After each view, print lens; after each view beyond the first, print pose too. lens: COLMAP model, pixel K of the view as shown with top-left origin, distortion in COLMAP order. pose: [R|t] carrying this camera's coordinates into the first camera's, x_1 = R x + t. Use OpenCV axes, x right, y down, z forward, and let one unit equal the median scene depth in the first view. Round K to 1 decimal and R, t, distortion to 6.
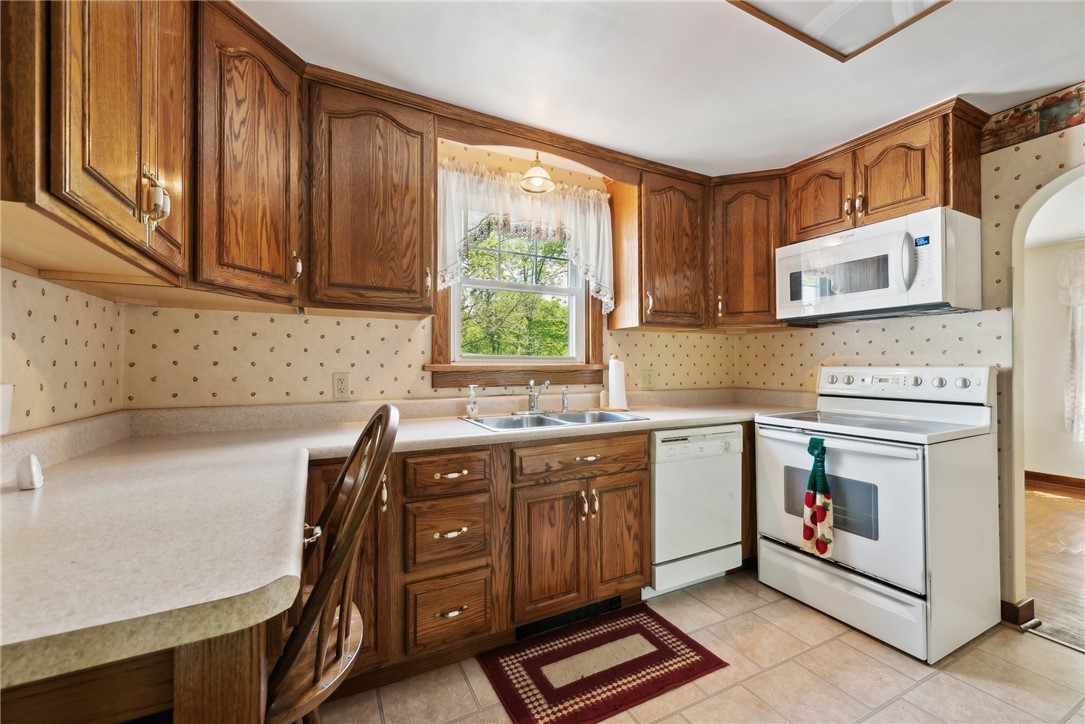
lens RADIAL K [[439.5, 0, 542.3], [0, 439.5, 360.9], [0, 0, 1]] dist [0.001168, -0.000268]
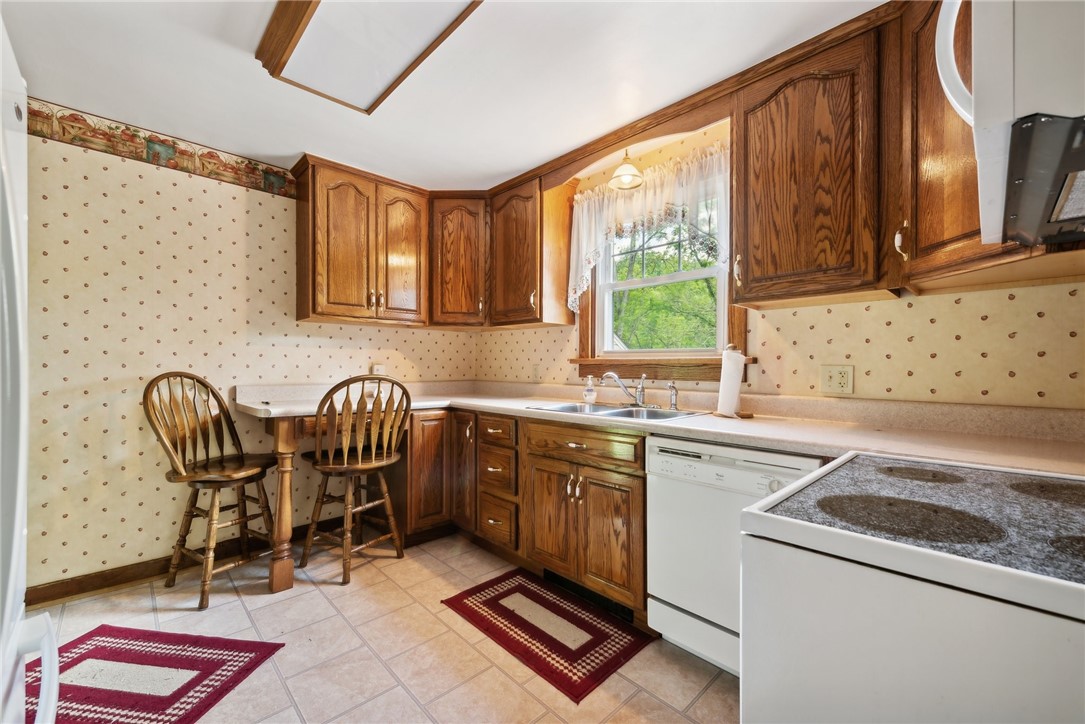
lens RADIAL K [[439.5, 0, 540.4], [0, 439.5, 363.8], [0, 0, 1]] dist [0.001168, -0.000268]
pose [[0.275679, 0.003331, -0.961244, 1.091320], [0.009436, 0.999936, 0.006171, 0.016526], [0.961203, -0.010772, 0.275630, 0.622558]]
